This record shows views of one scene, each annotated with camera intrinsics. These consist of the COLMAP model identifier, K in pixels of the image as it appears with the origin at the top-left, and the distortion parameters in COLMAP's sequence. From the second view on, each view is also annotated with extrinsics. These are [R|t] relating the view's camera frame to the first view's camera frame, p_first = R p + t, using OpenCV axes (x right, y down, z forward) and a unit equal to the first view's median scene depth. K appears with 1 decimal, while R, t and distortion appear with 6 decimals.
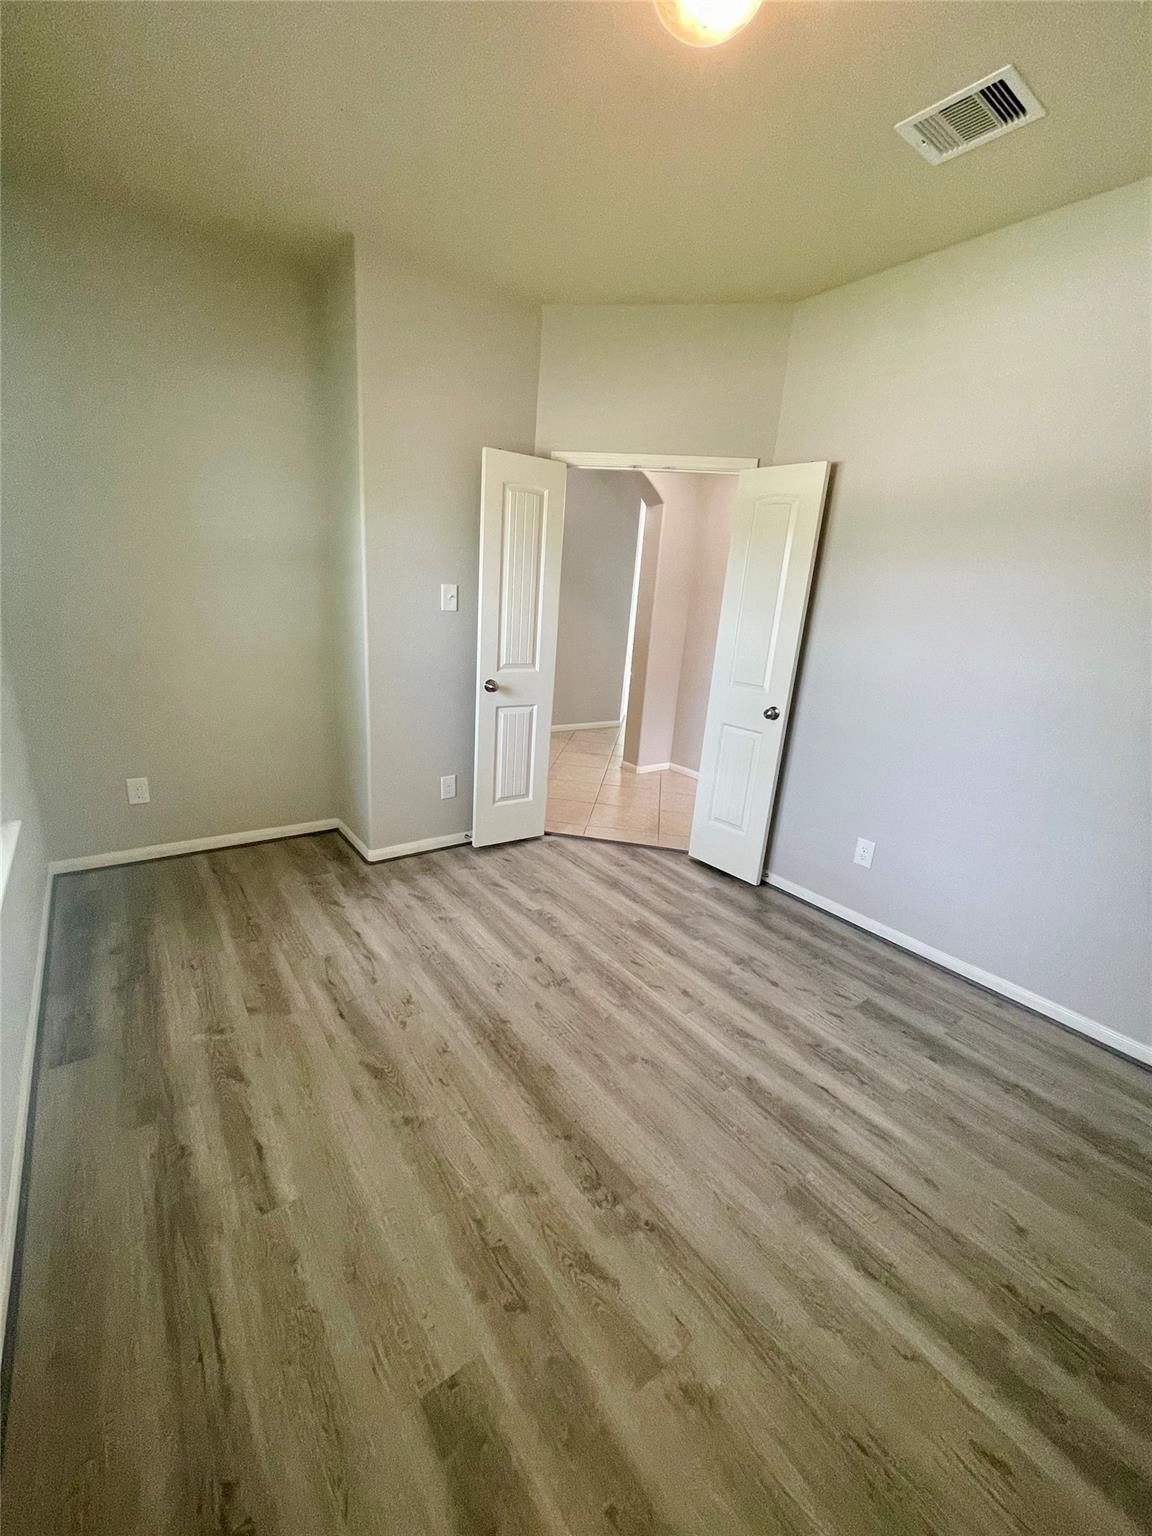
lens RADIAL K [[615.3, 0, 575.9], [0, 615.3, 769.0], [0, 0, 1]] dist [-0.004821, 0.000188]
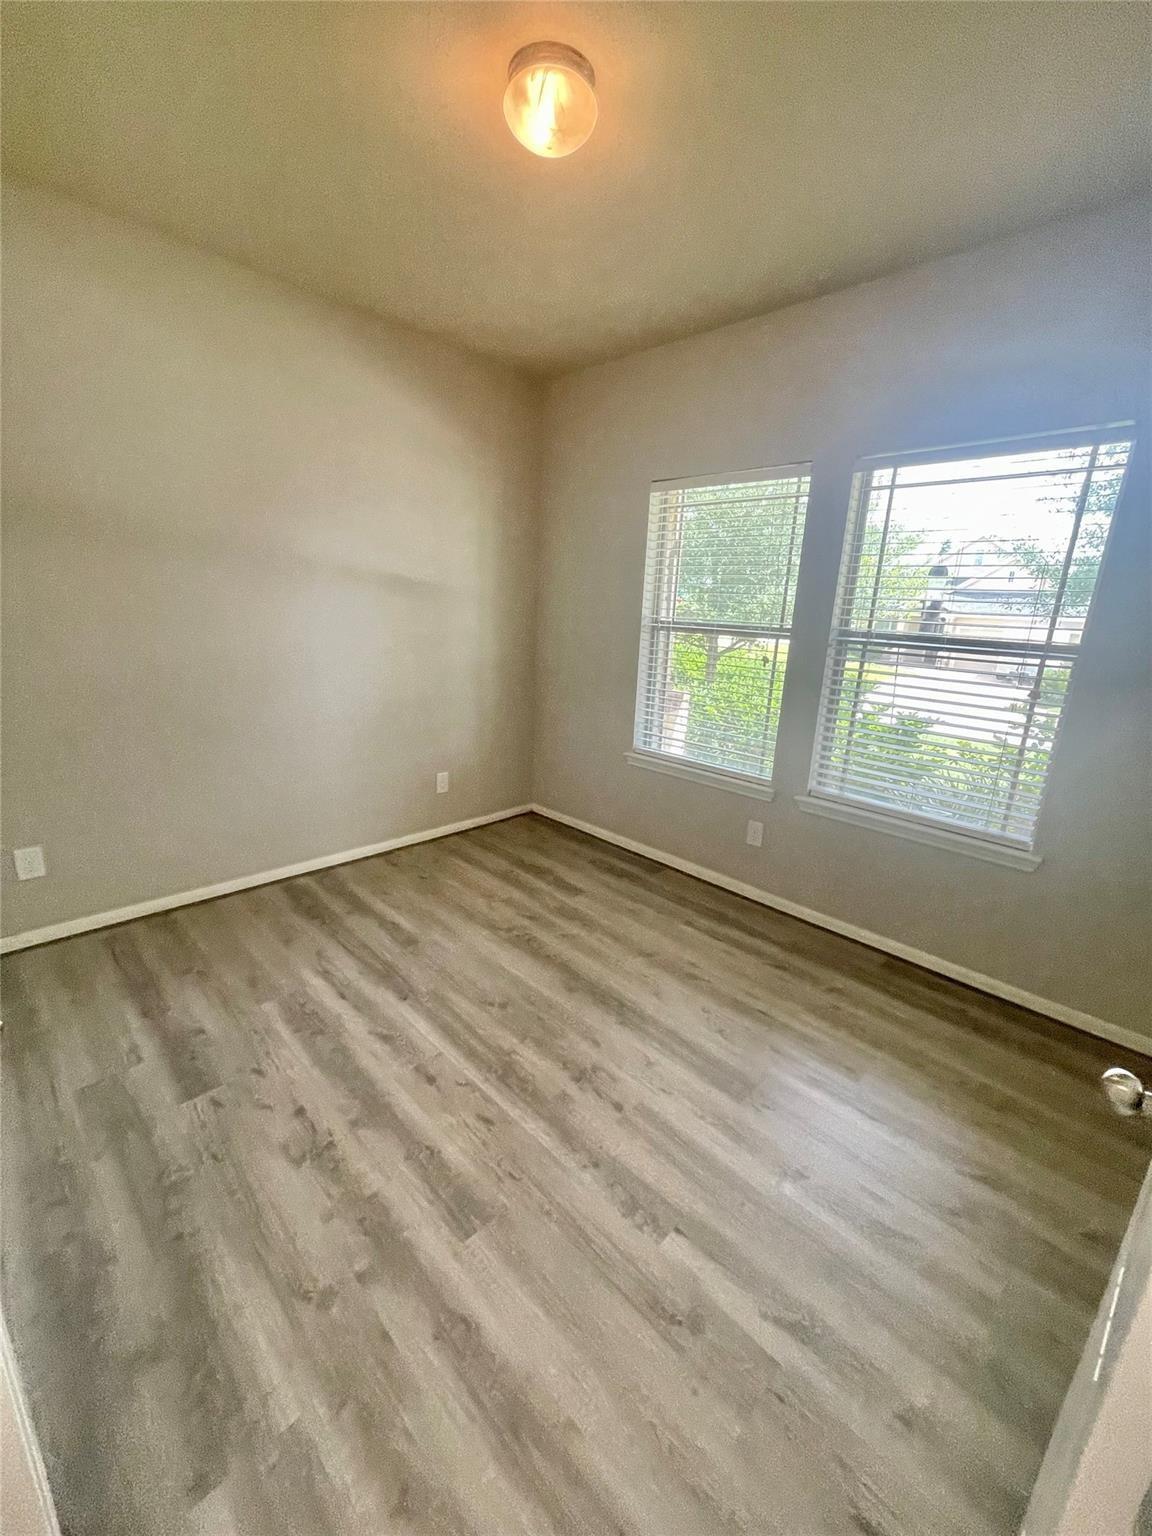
lens RADIAL K [[615.3, 0, 578.7], [0, 615.3, 765.1], [0, 0, 1]] dist [-0.004821, 0.000188]
pose [[-0.982196, -0.071905, -0.173552, 0.165193], [-0.150339, 0.854826, 0.496660, -0.462583], [0.112644, 0.513910, -0.850417, 1.584190]]
